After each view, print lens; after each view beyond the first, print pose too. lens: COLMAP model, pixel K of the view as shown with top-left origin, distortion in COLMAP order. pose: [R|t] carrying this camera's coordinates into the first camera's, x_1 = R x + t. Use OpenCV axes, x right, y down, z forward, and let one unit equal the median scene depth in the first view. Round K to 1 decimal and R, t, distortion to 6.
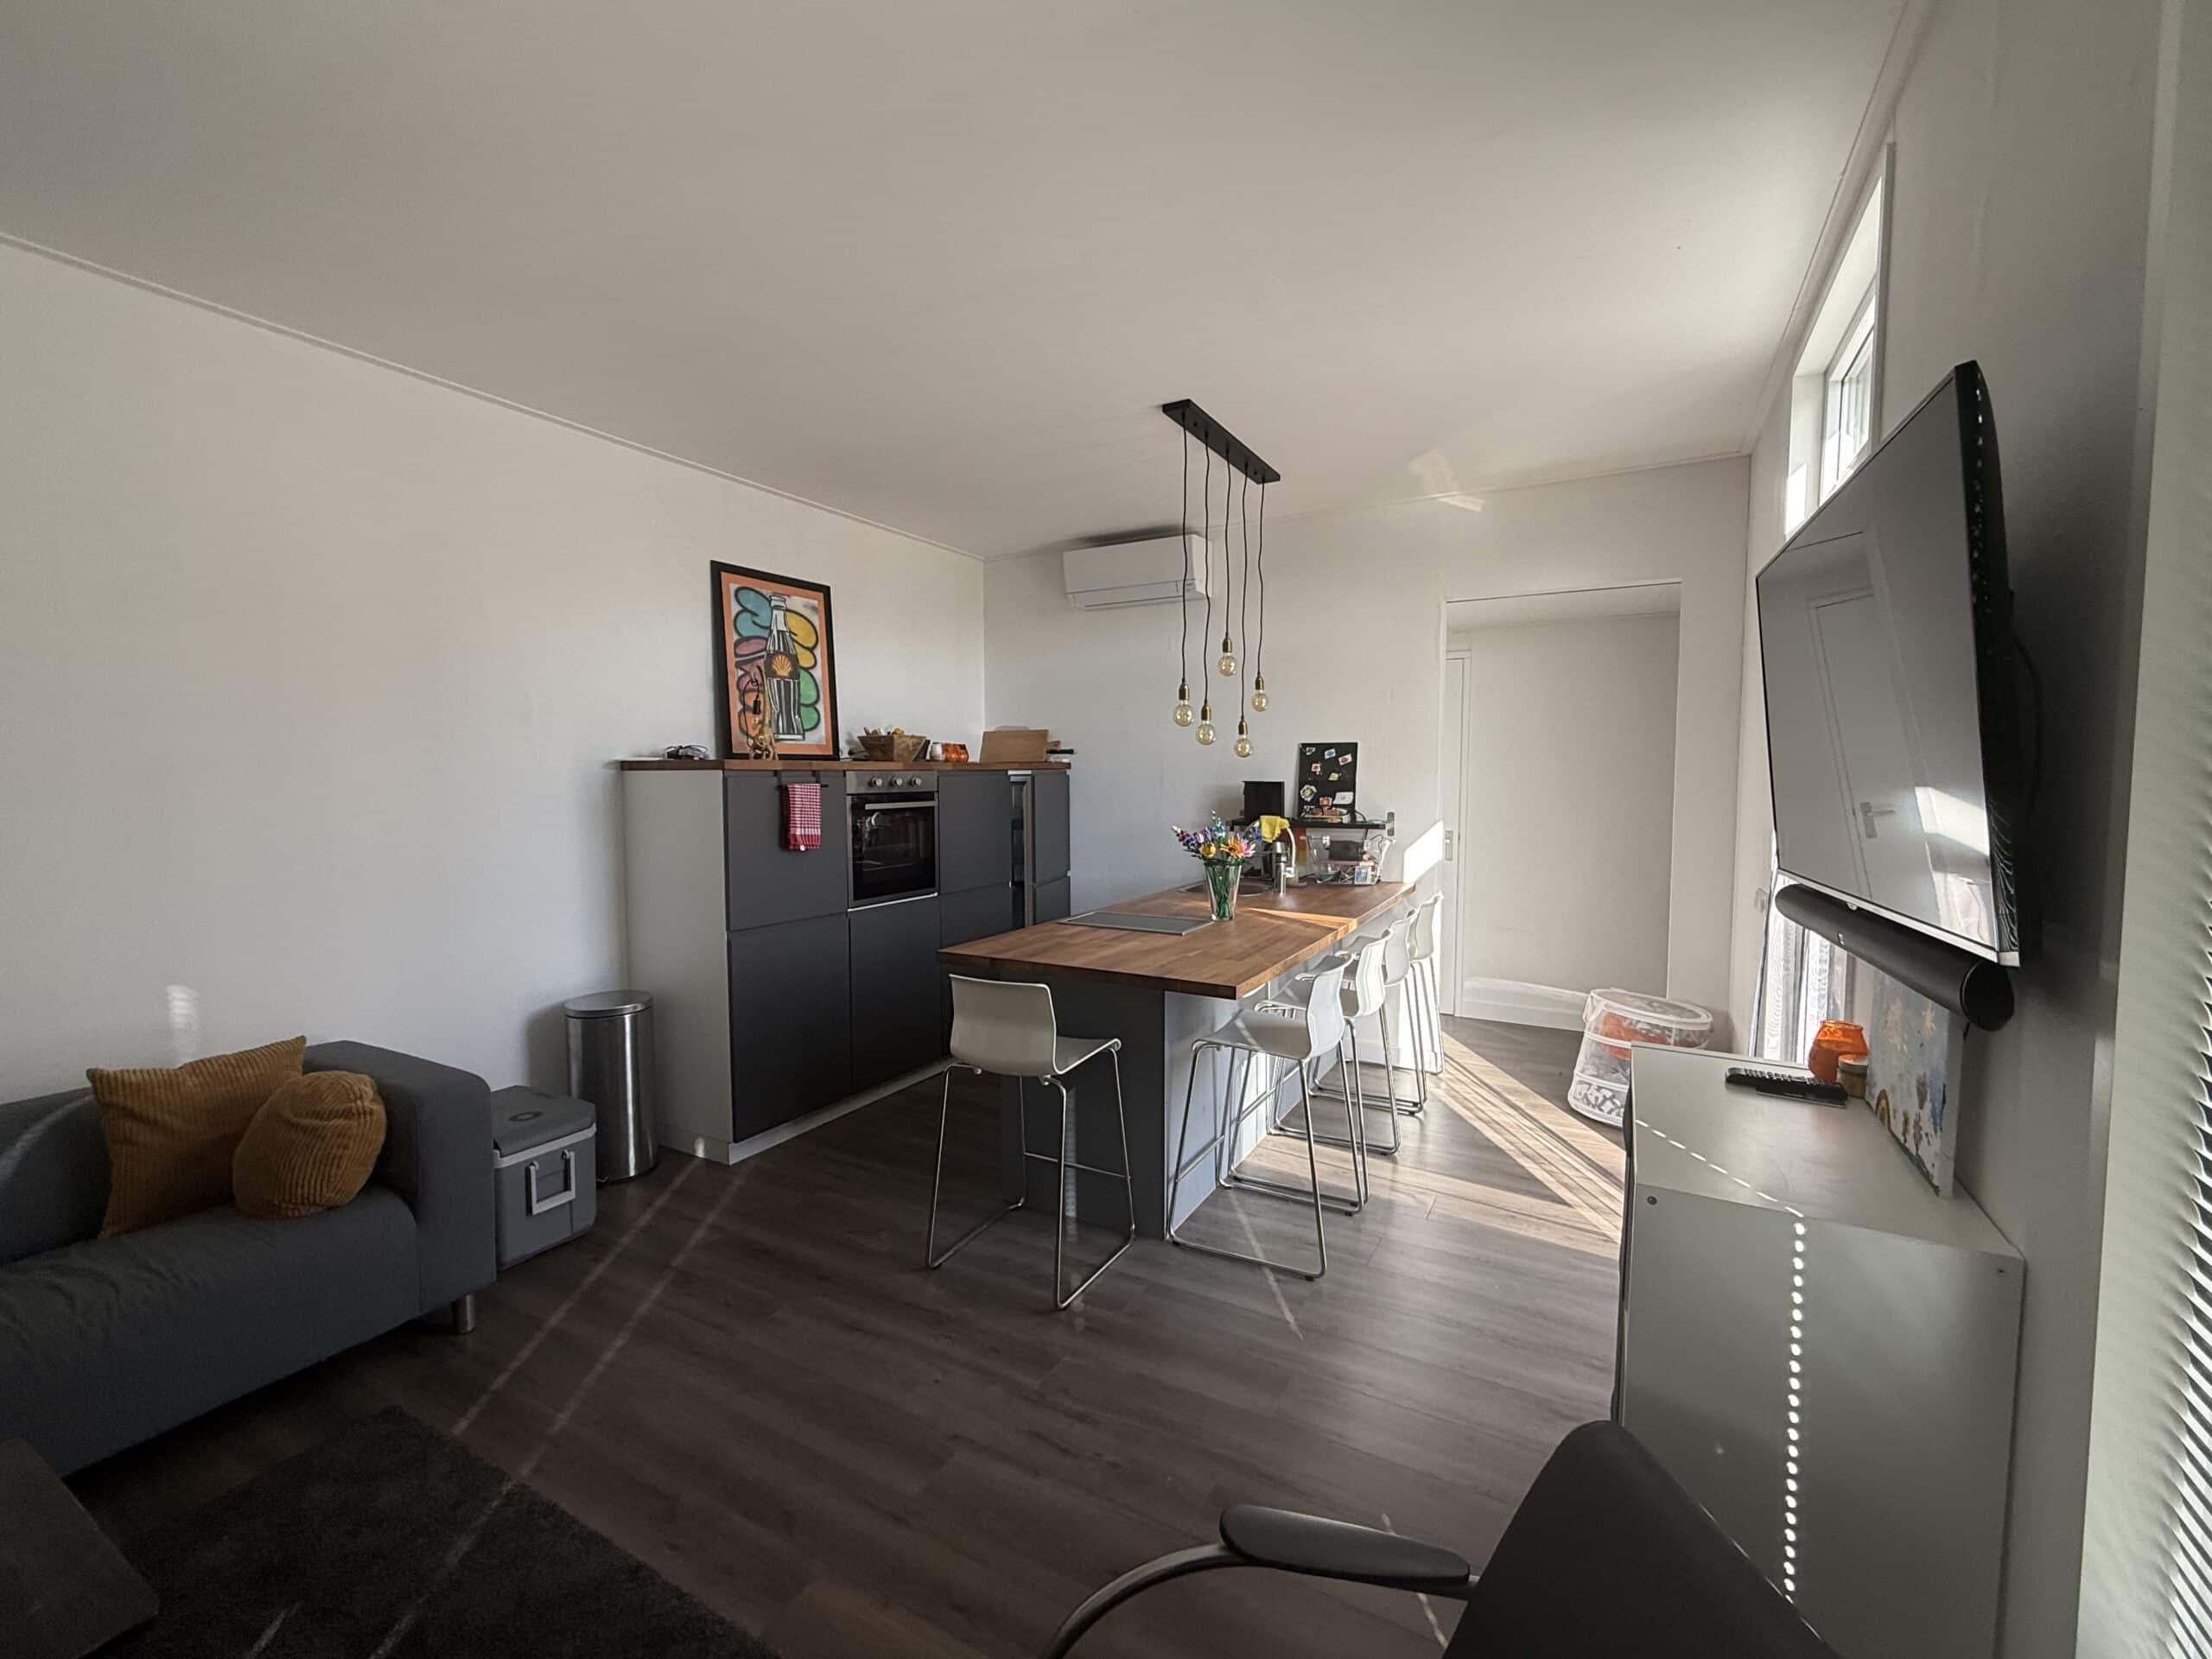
lens RADIAL K [[917.8, 0, 1104.1], [0, 917.8, 828.2], [0, 0, 1]] dist [-0.000798, 0.000391]
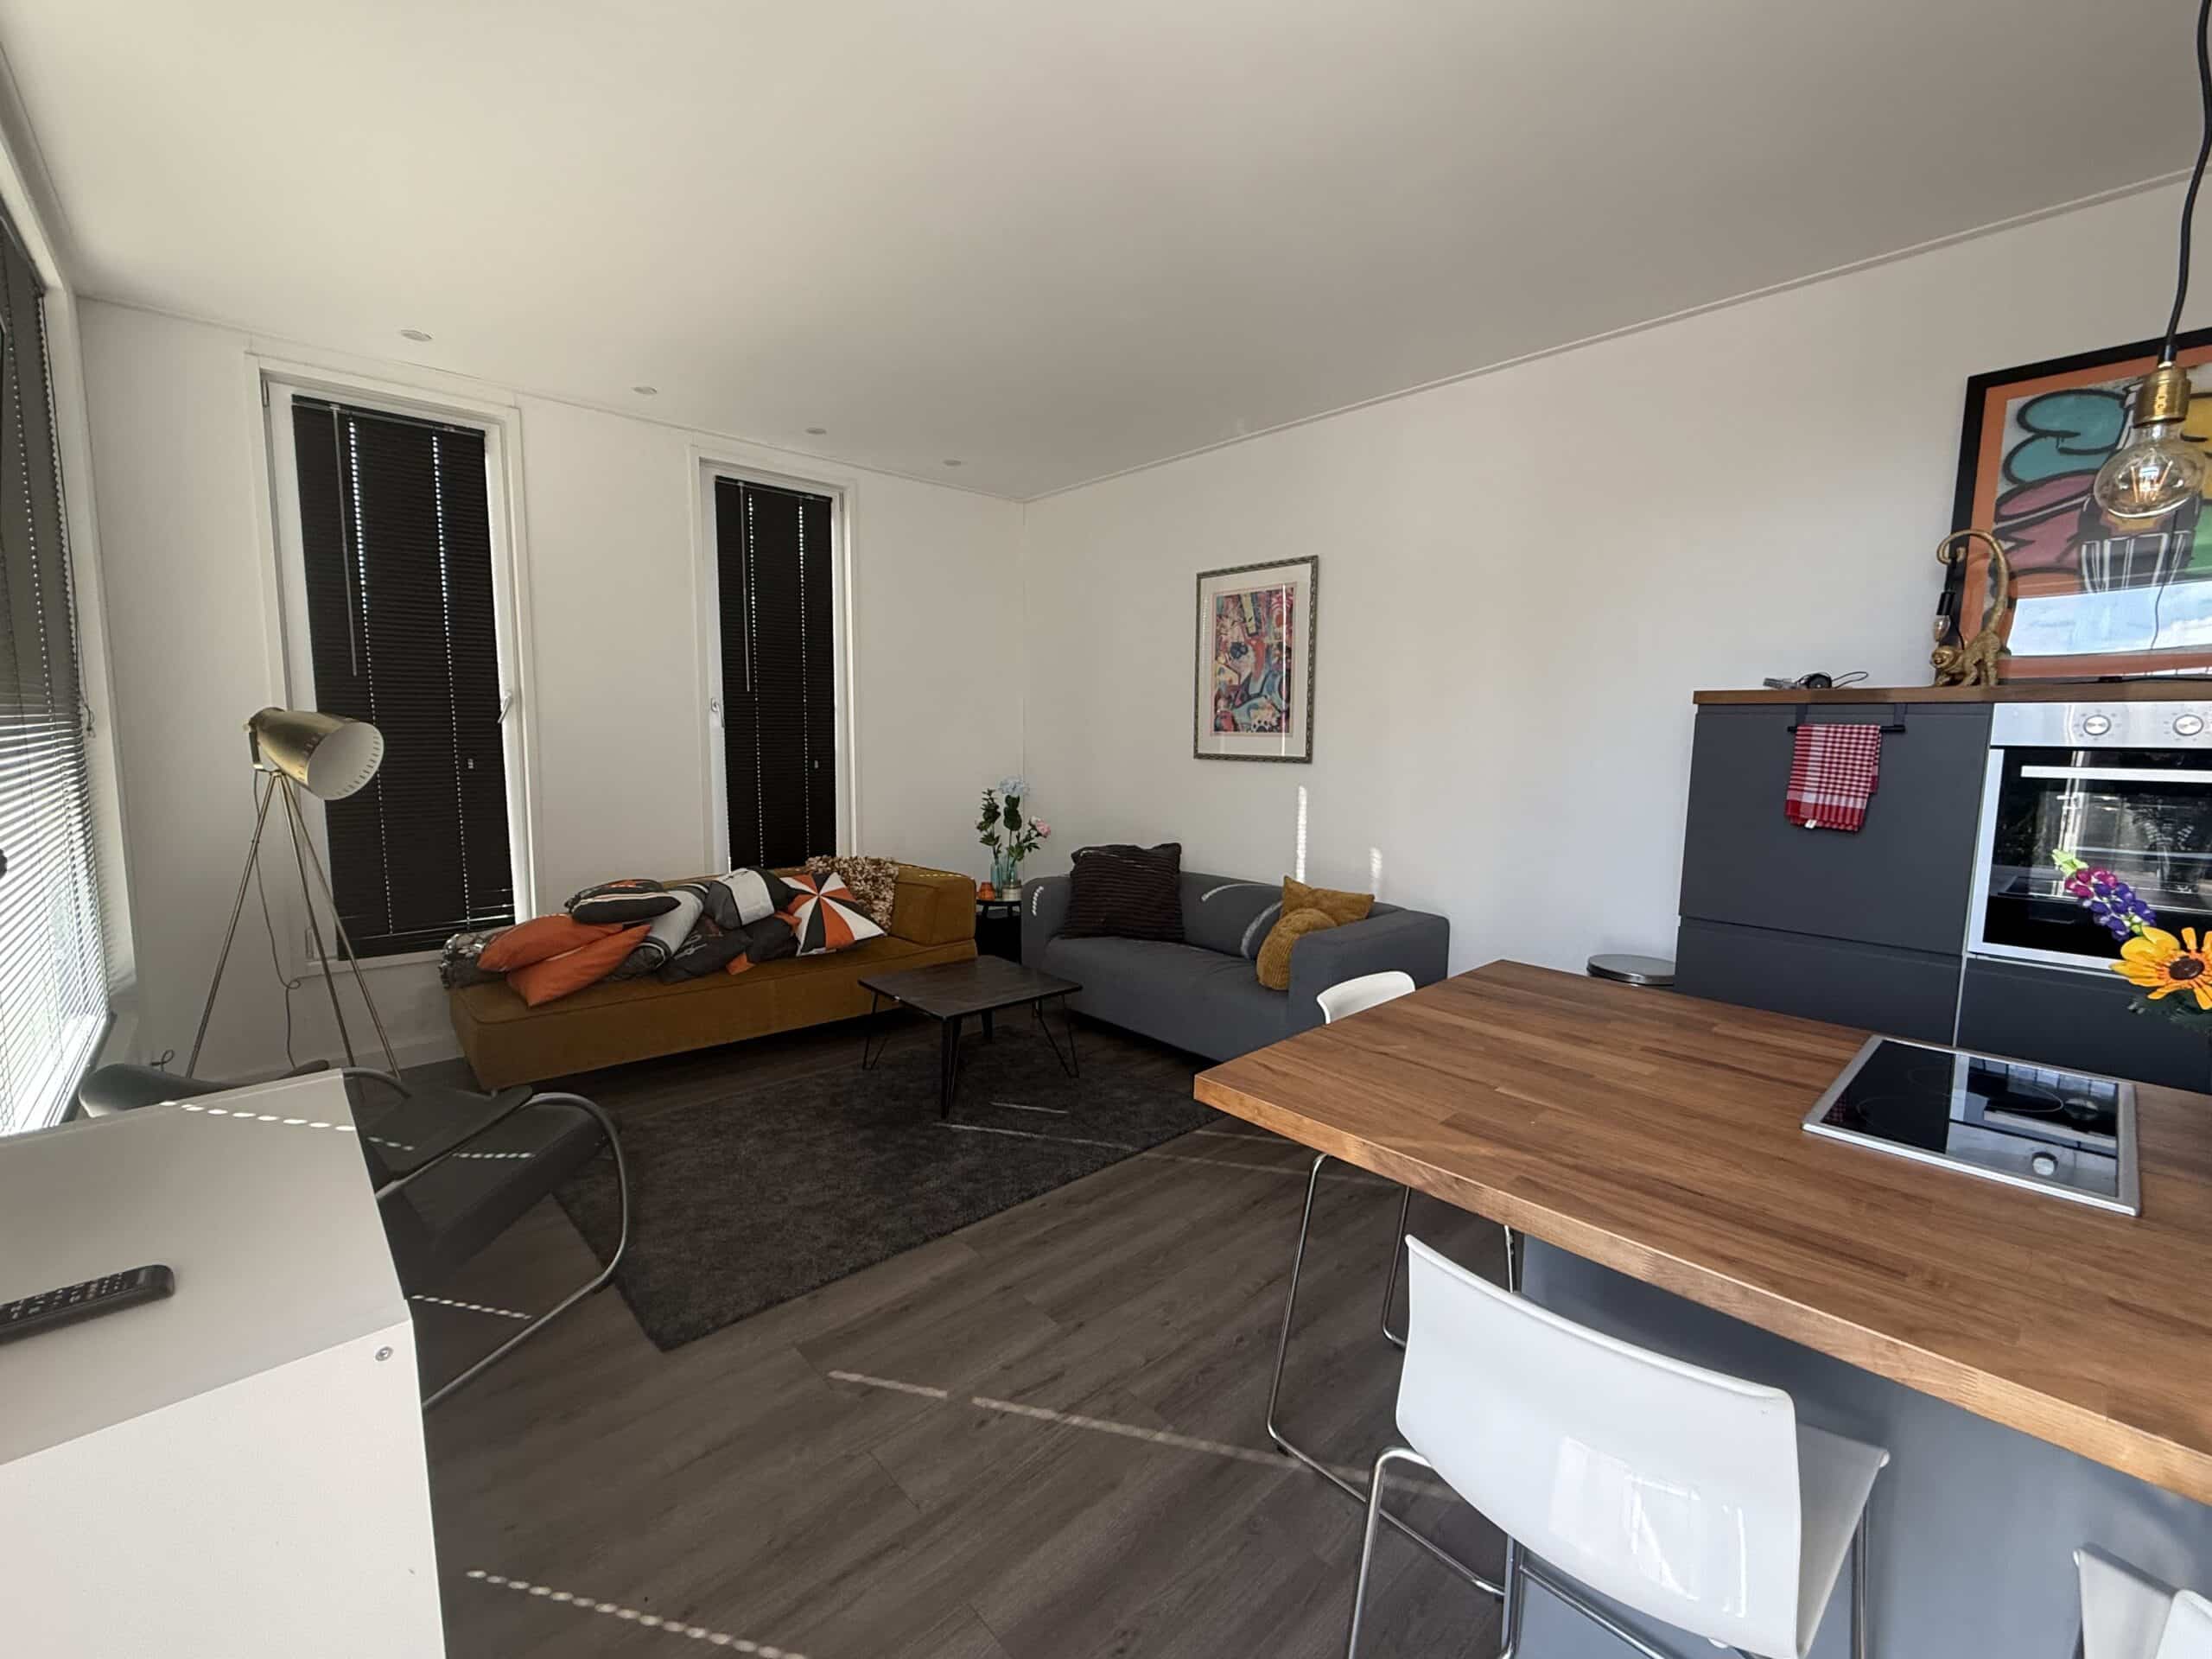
lens RADIAL K [[917.8, 0, 1104.7], [0, 917.8, 825.6], [0, 0, 1]] dist [-0.000798, 0.000391]
pose [[-0.305998, 0.100346, -0.946729, 0.611658], [-0.068911, 0.989487, 0.127151, -0.035396], [0.949535, 0.104148, -0.295866, 1.010908]]
